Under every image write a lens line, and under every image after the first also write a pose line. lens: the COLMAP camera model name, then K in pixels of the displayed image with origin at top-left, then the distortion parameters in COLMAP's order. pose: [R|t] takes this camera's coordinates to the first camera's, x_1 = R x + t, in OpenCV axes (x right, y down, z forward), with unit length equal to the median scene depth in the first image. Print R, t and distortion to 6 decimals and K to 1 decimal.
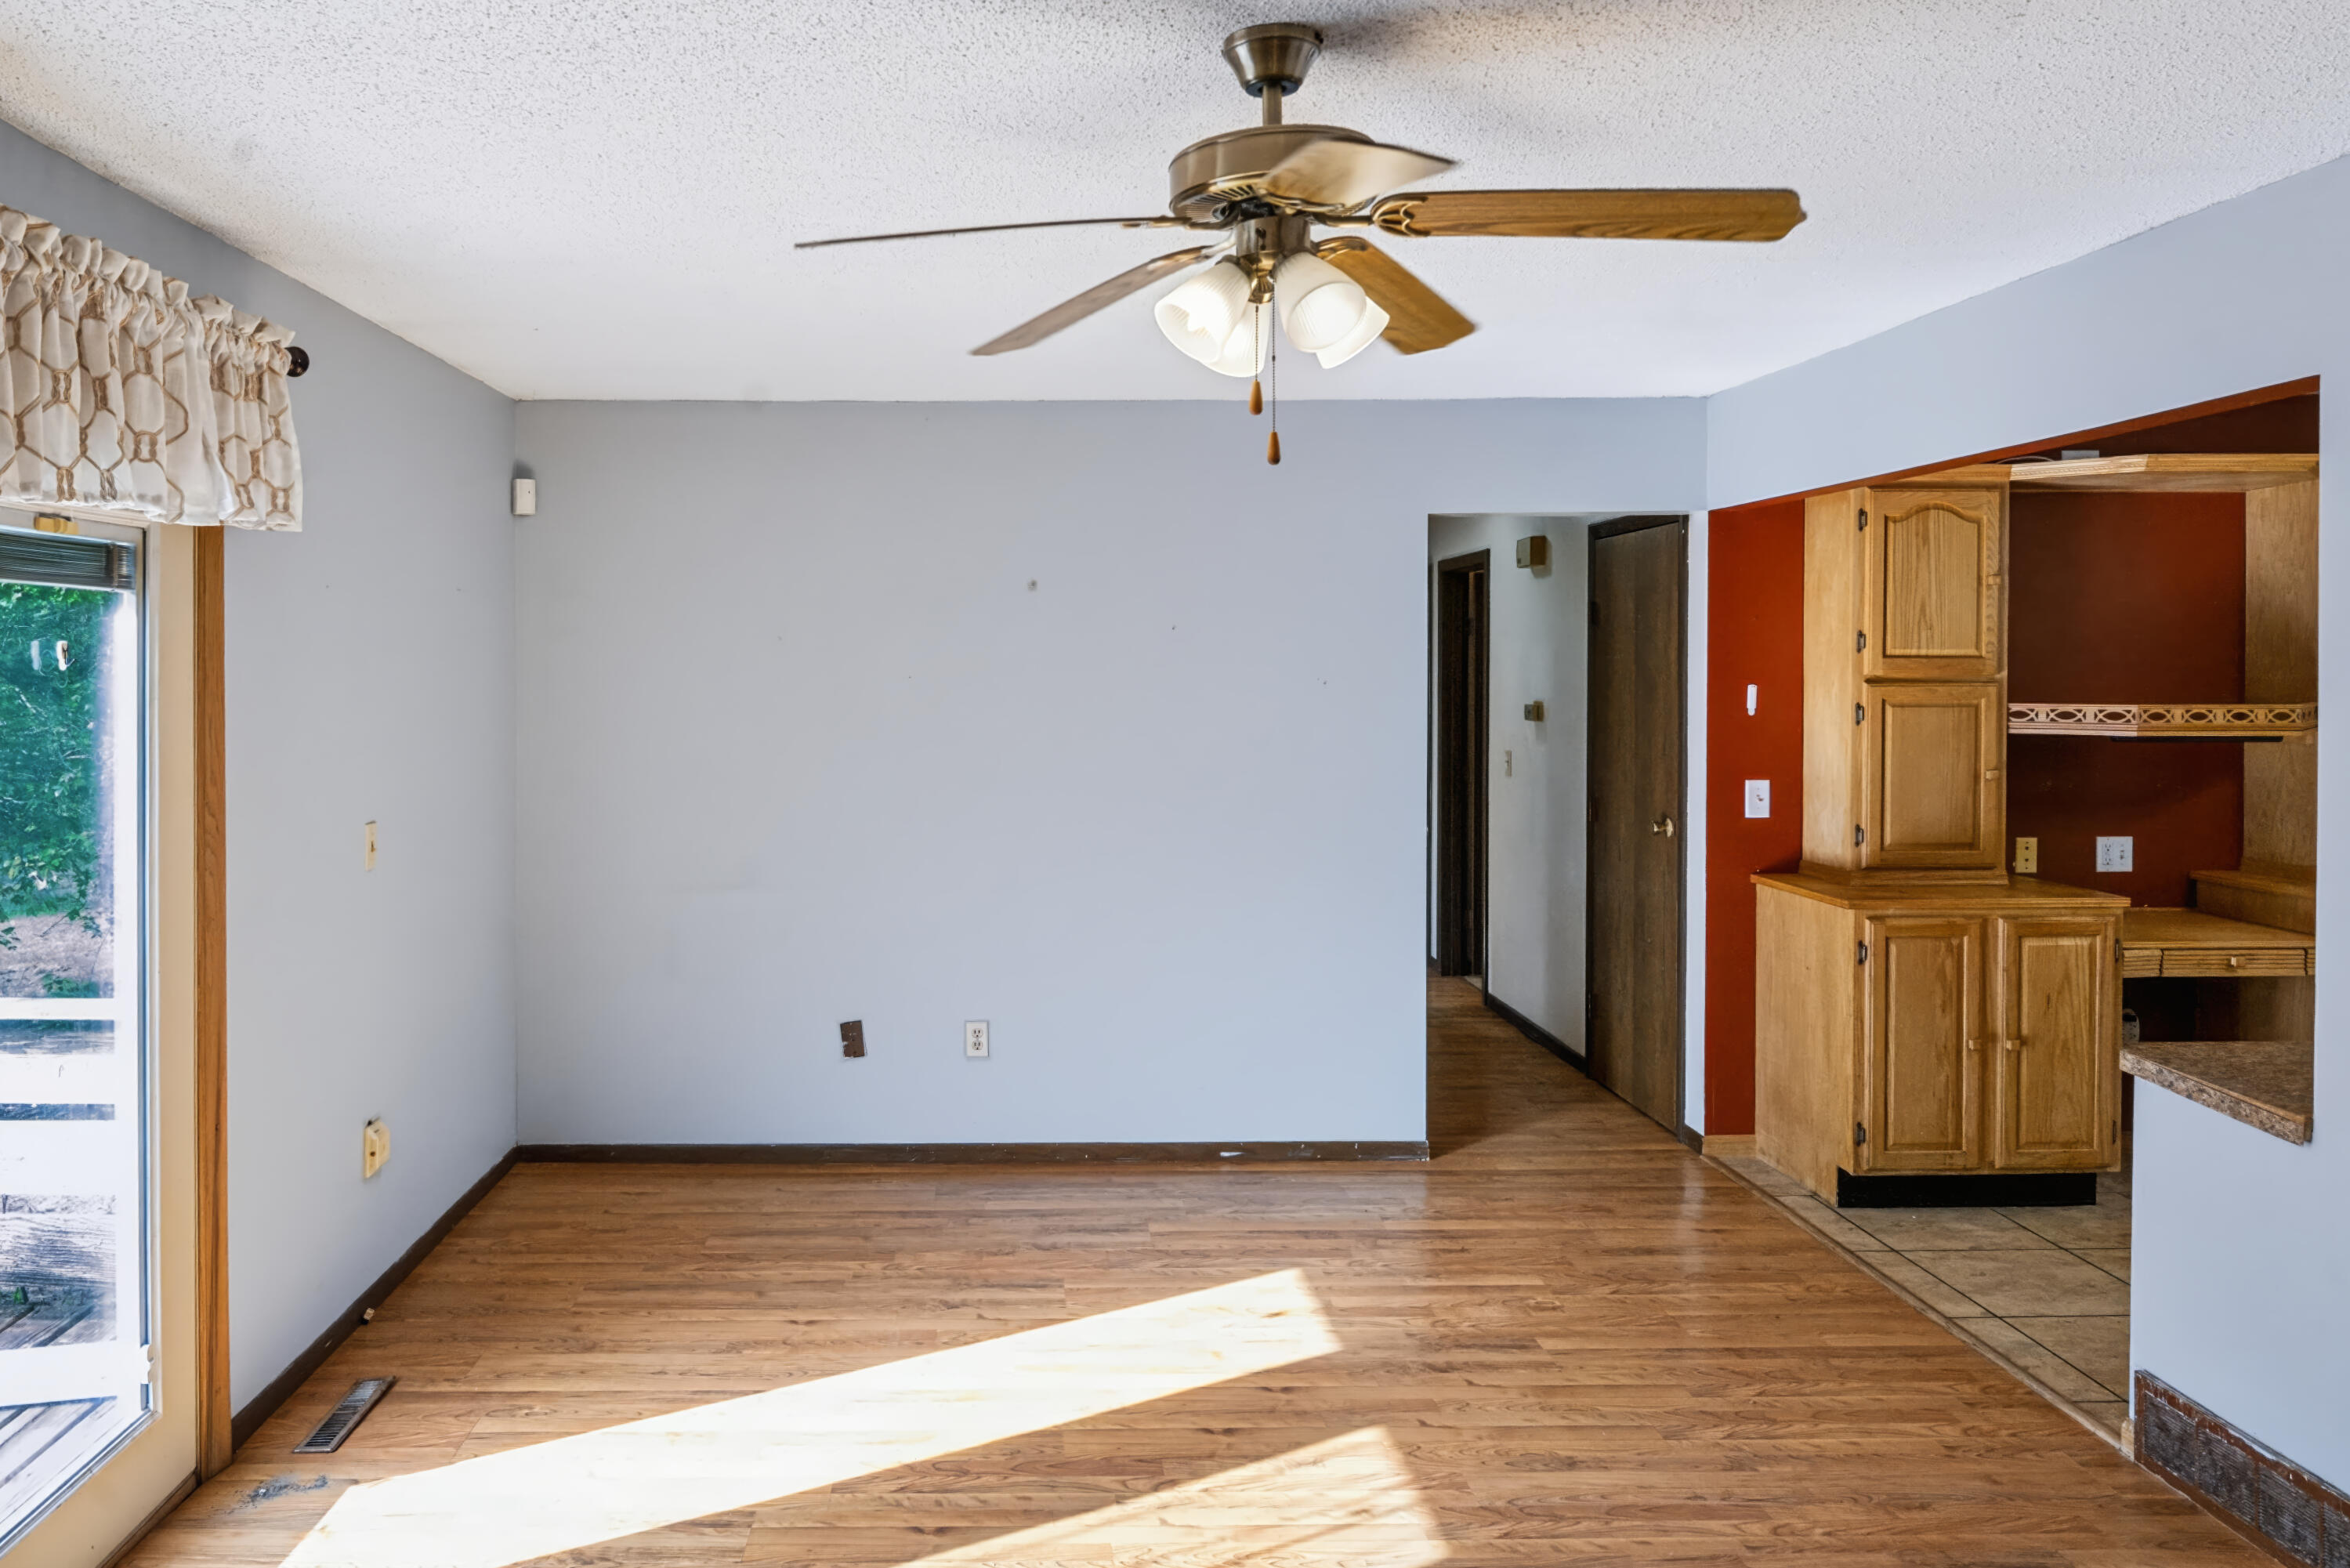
lens RADIAL K [[1610.5, 0, 1017.5], [0, 1610.5, 746.4], [0, 0, 1]] dist [0.001950, -0.020418]
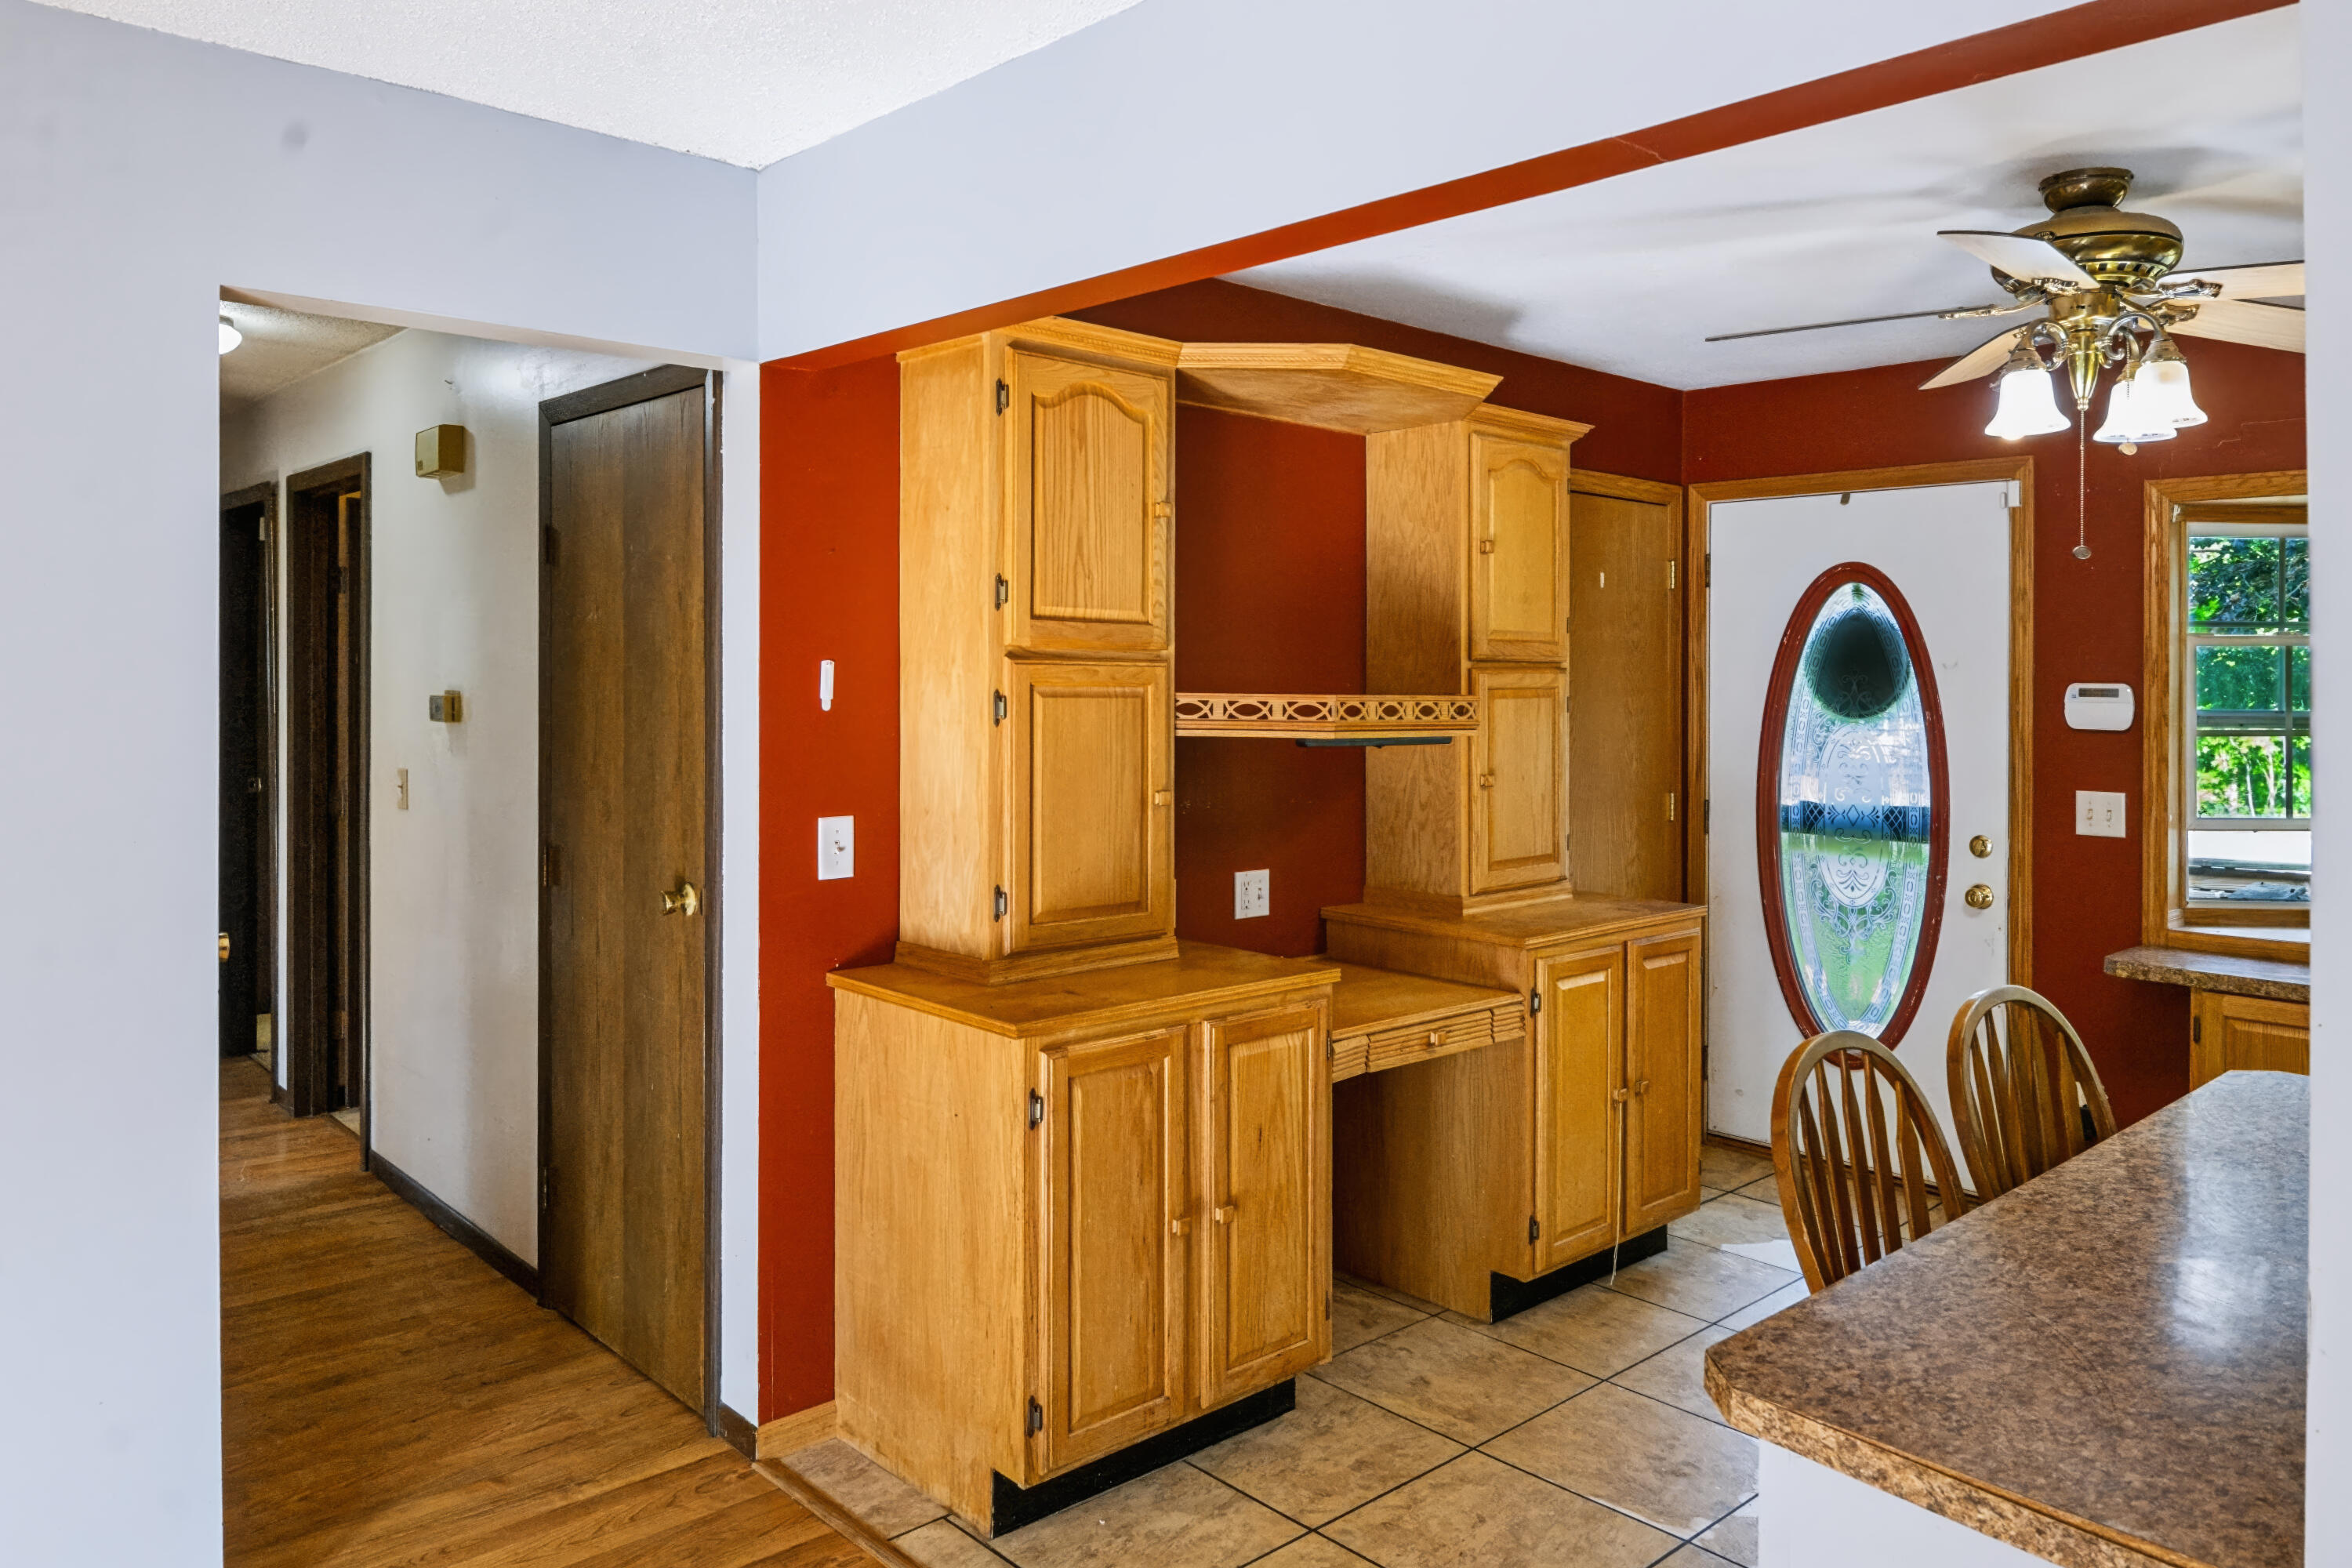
lens RADIAL K [[1611.8, 0, 1166.4], [0, 1611.8, 697.9], [0, 0, 1]] dist [0.001950, -0.020418]
pose [[0.739503, 0.005578, 0.673130, 0.151210], [0.014758, 0.999591, -0.024497, -0.007765], [-0.672991, 0.028049, 0.739119, 0.495729]]
